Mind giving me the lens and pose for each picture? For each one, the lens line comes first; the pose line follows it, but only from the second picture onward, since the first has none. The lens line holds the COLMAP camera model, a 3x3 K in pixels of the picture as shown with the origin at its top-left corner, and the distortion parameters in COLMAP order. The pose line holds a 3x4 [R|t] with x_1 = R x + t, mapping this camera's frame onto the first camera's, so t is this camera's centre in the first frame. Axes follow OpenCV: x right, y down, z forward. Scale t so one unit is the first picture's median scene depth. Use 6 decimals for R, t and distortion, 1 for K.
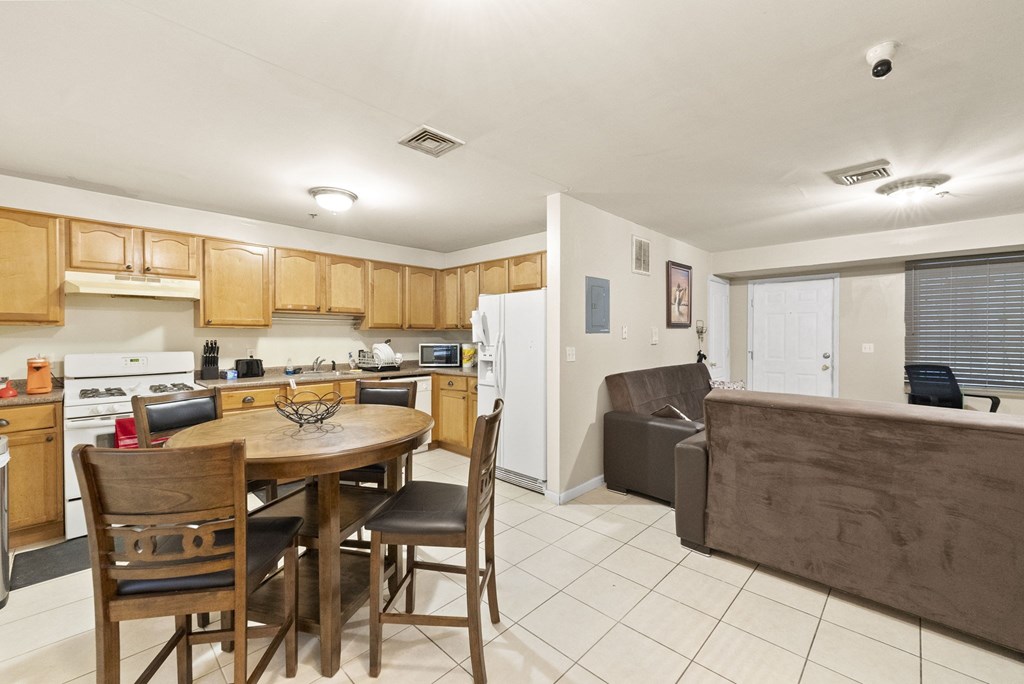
lens RADIAL K [[415.9, 0, 512.2], [0, 415.9, 337.0], [0, 0, 1]] dist [0.000996, -0.000051]
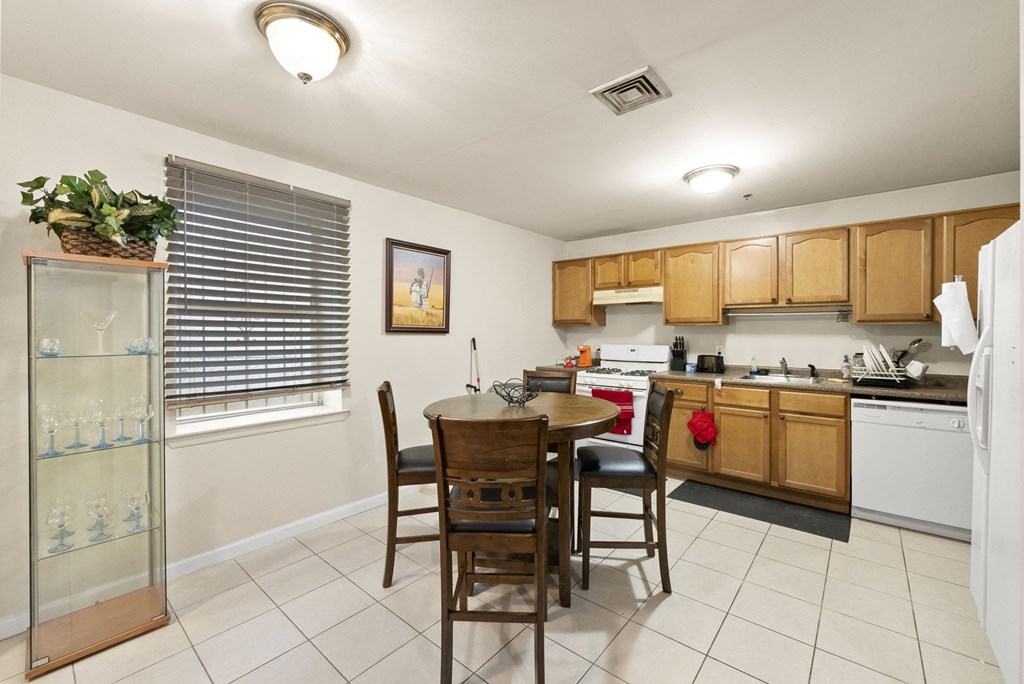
lens RADIAL K [[419.3, 0, 513.4], [0, 419.3, 330.3], [0, 0, 1]] dist [-0.001230, -0.000197]
pose [[0.075004, -0.004921, -0.997171, 0.331162], [-0.005381, 0.999971, -0.005339, -0.000526], [0.997169, 0.005766, 0.074976, 0.391393]]
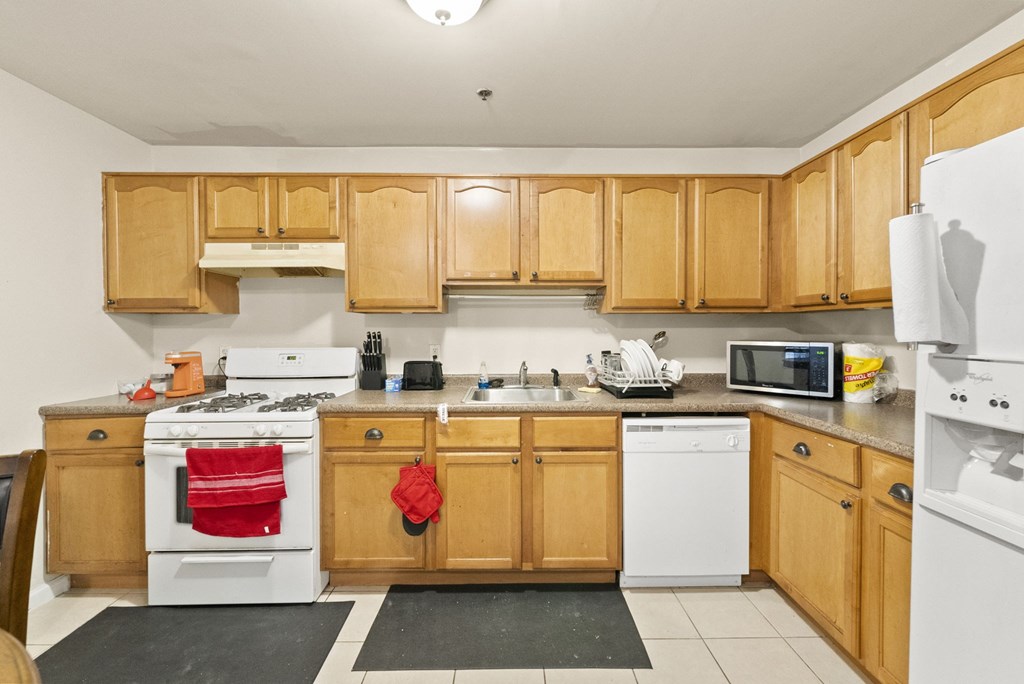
lens RADIAL K [[415.9, 0, 512.2], [0, 415.9, 337.0], [0, 0, 1]] dist [0.000996, -0.000051]
pose [[0.702889, 0.009663, -0.711234, -0.069771], [0.000759, 0.999897, 0.014335, 0.005556], [0.711299, -0.010616, 0.702809, 0.581422]]
